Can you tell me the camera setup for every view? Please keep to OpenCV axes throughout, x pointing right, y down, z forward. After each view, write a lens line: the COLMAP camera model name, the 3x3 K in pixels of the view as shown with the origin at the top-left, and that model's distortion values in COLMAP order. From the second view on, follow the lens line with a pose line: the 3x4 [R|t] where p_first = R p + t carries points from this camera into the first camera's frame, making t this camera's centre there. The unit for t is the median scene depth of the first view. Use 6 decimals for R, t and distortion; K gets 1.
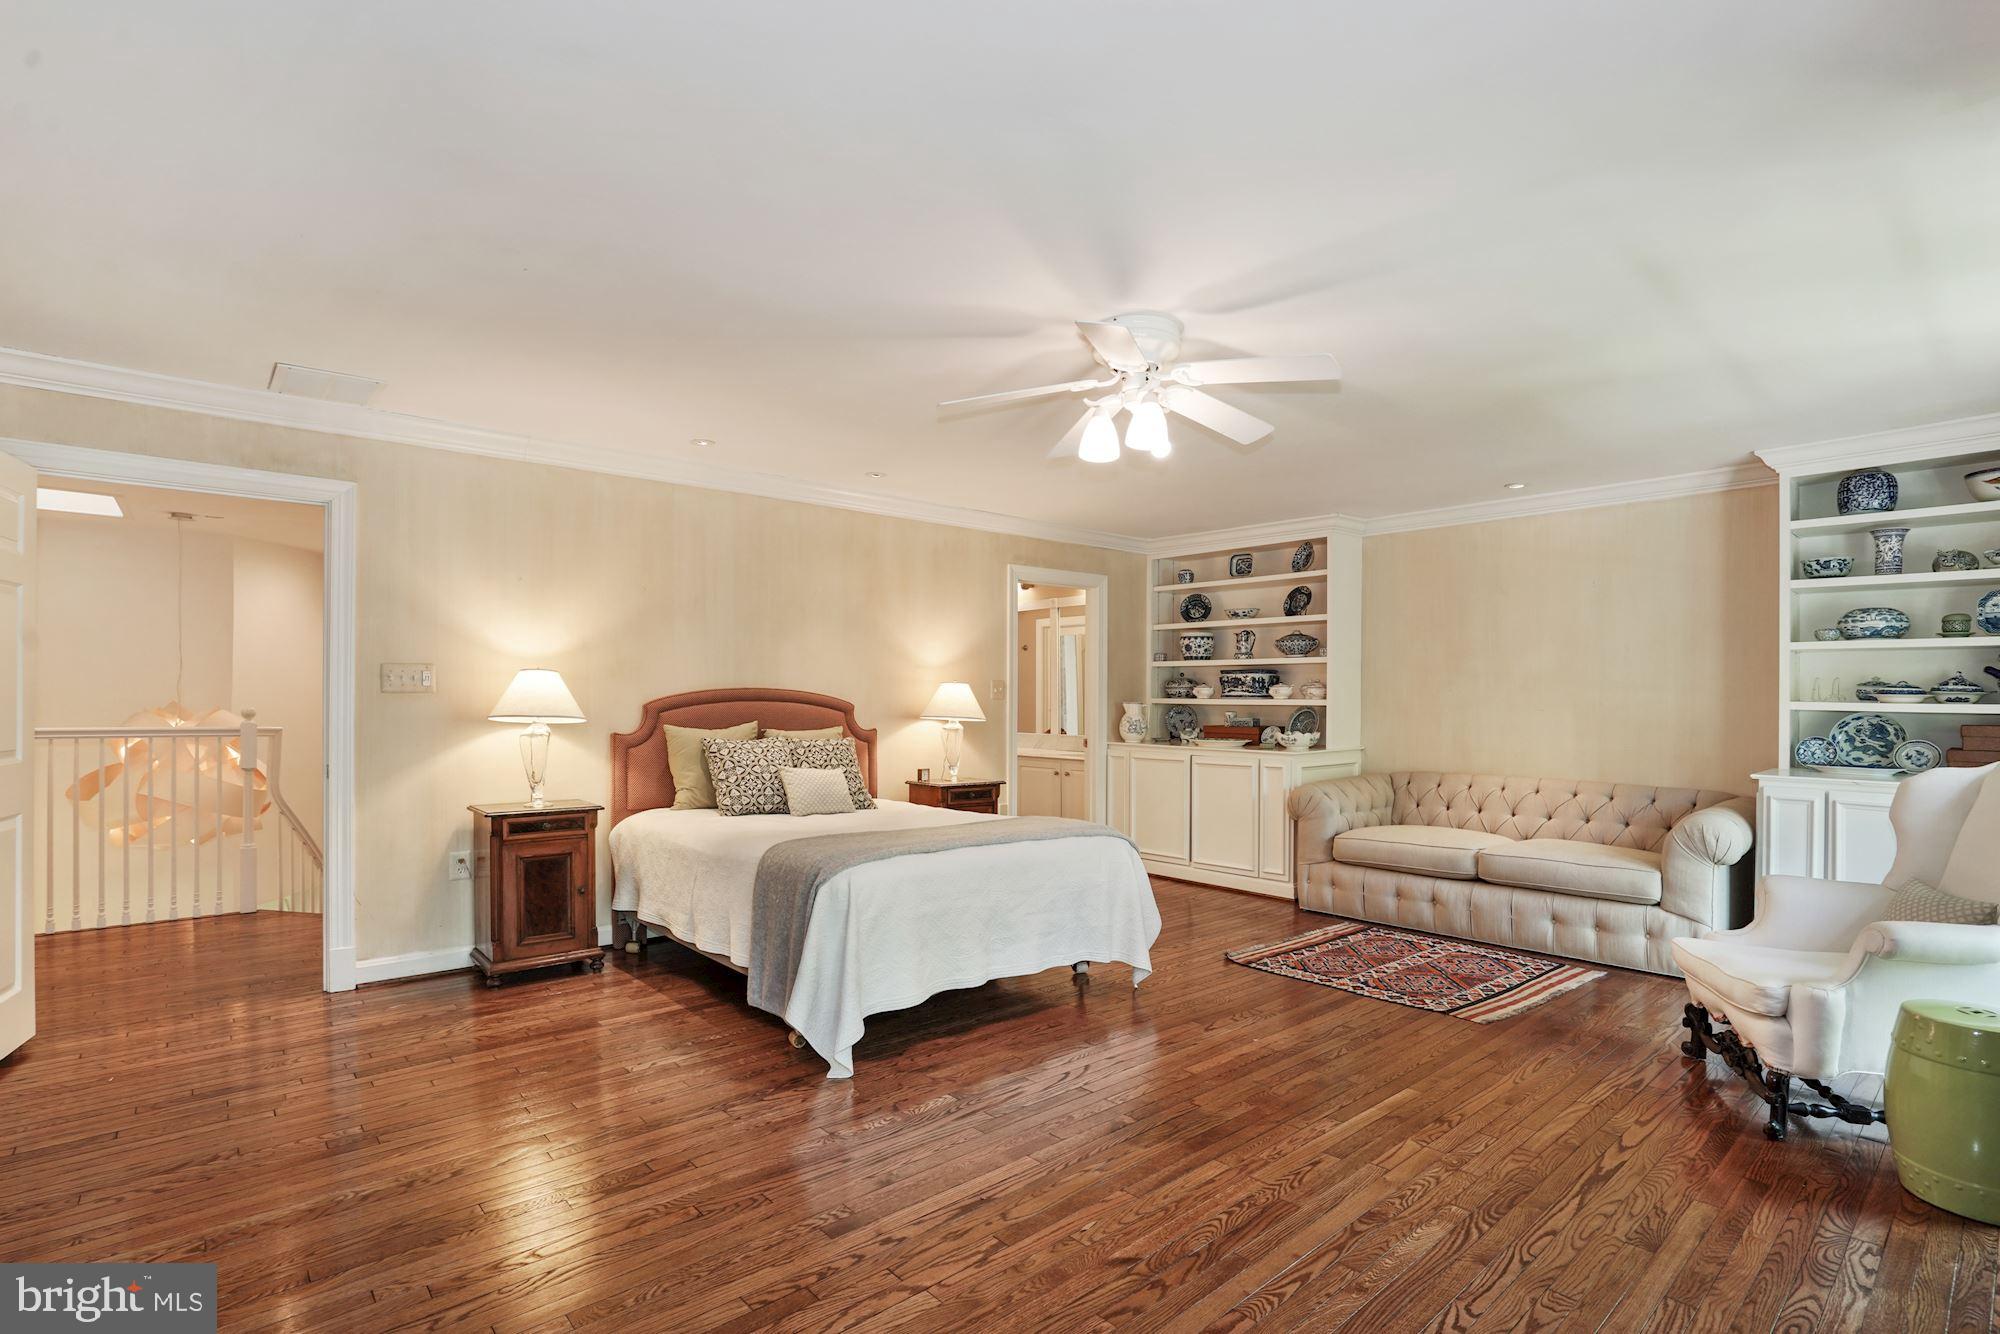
lens RADIAL K [[930.6, 0, 995.8], [0, 930.6, 679.1], [0, 0, 1]] dist [-0.043865, 0.000323]
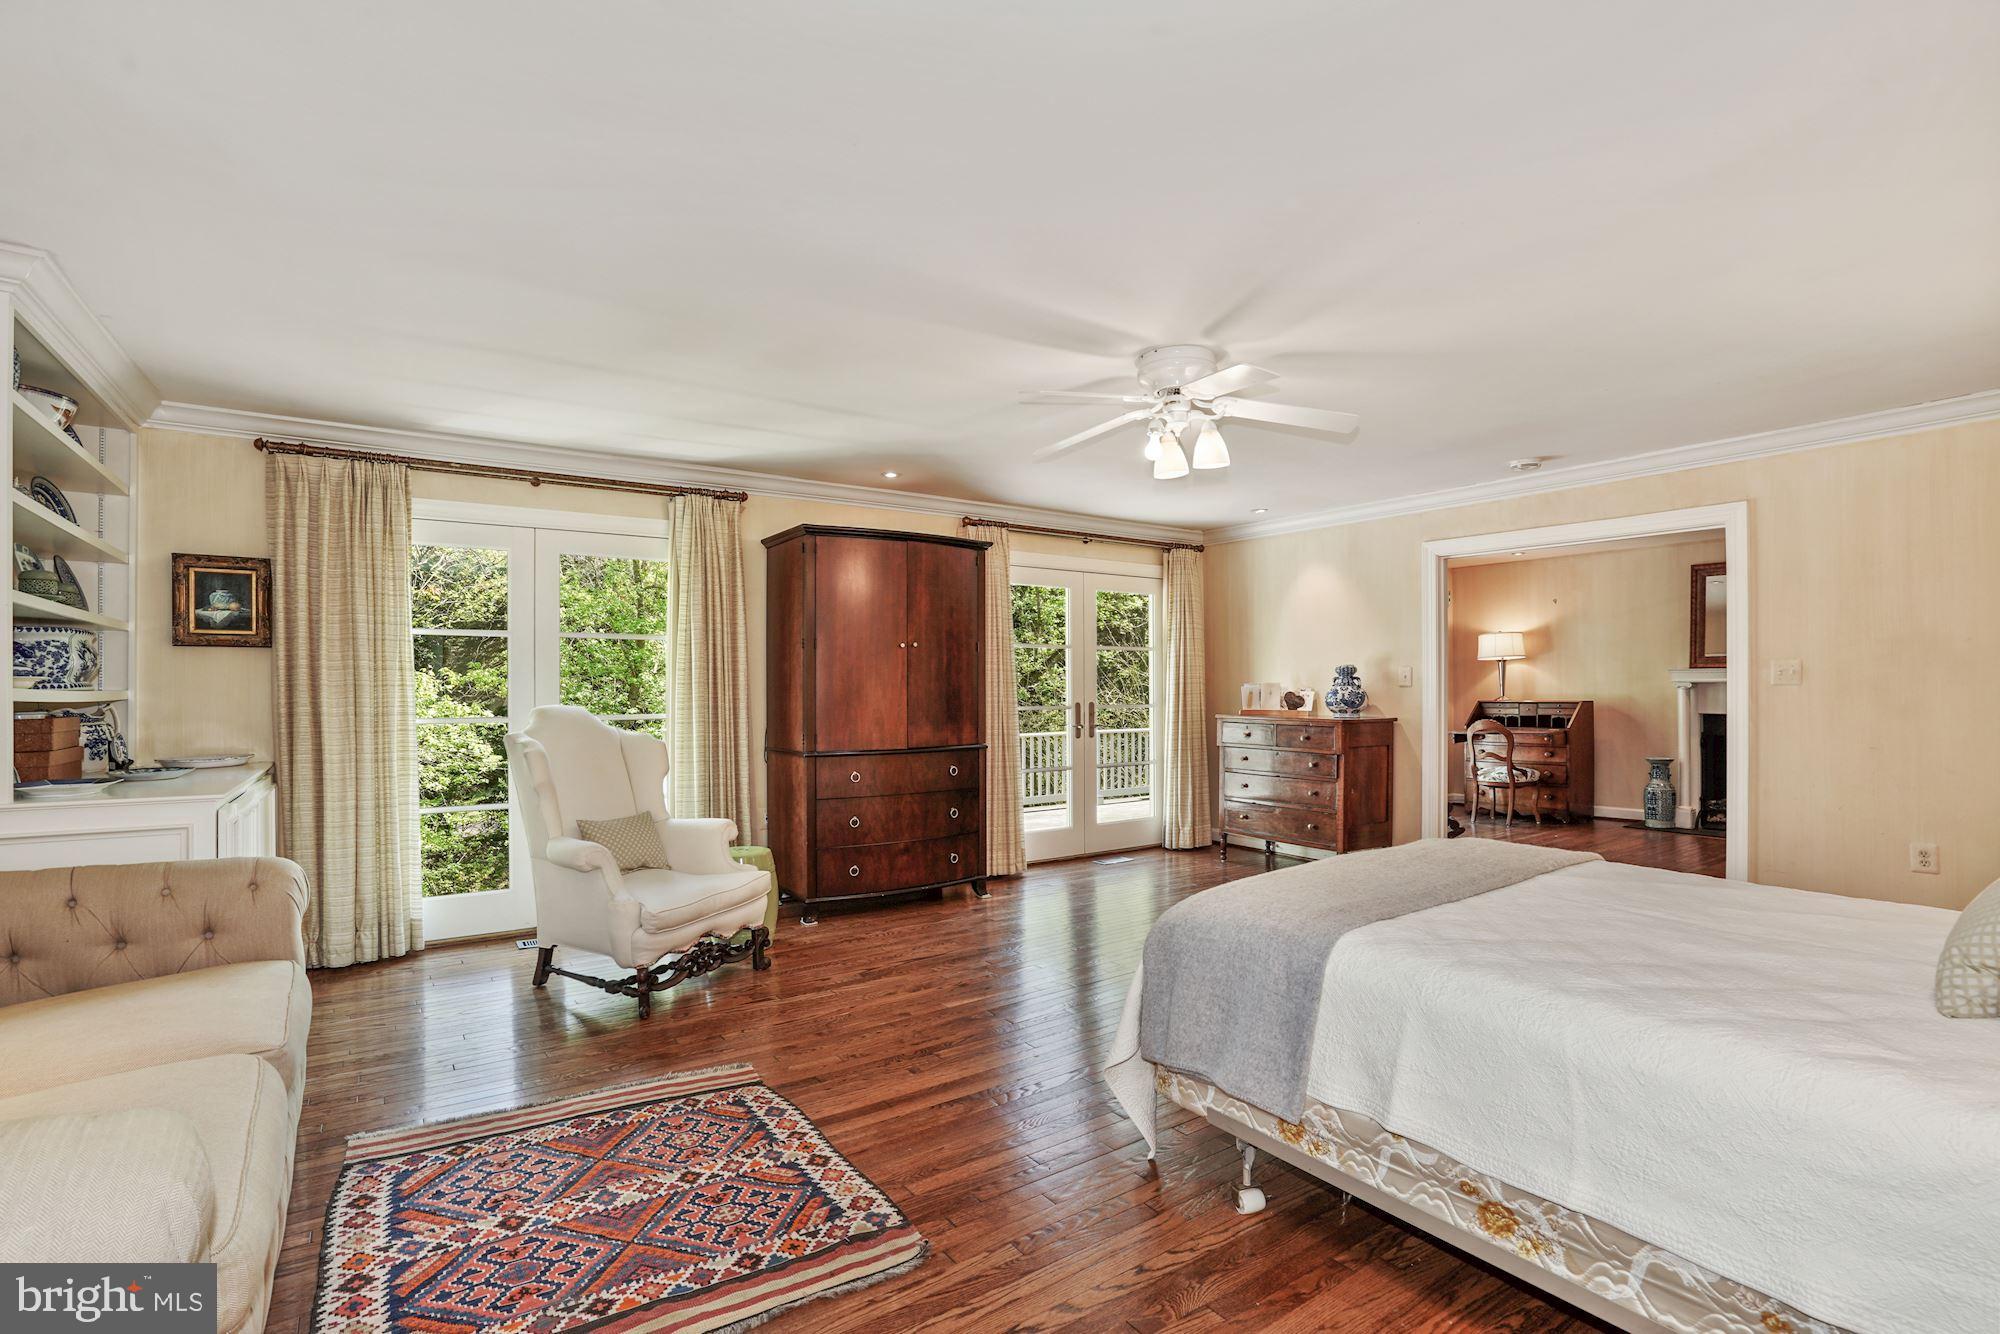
lens RADIAL K [[930.6, 0, 995.8], [0, 930.6, 679.1], [0, 0, 1]] dist [-0.043865, 0.000323]
pose [[-0.993974, -0.000428, 0.109613, 0.179023], [-0.003896, 0.999498, -0.031435, 0.036911], [-0.109545, -0.031672, -0.993477, 1.558153]]
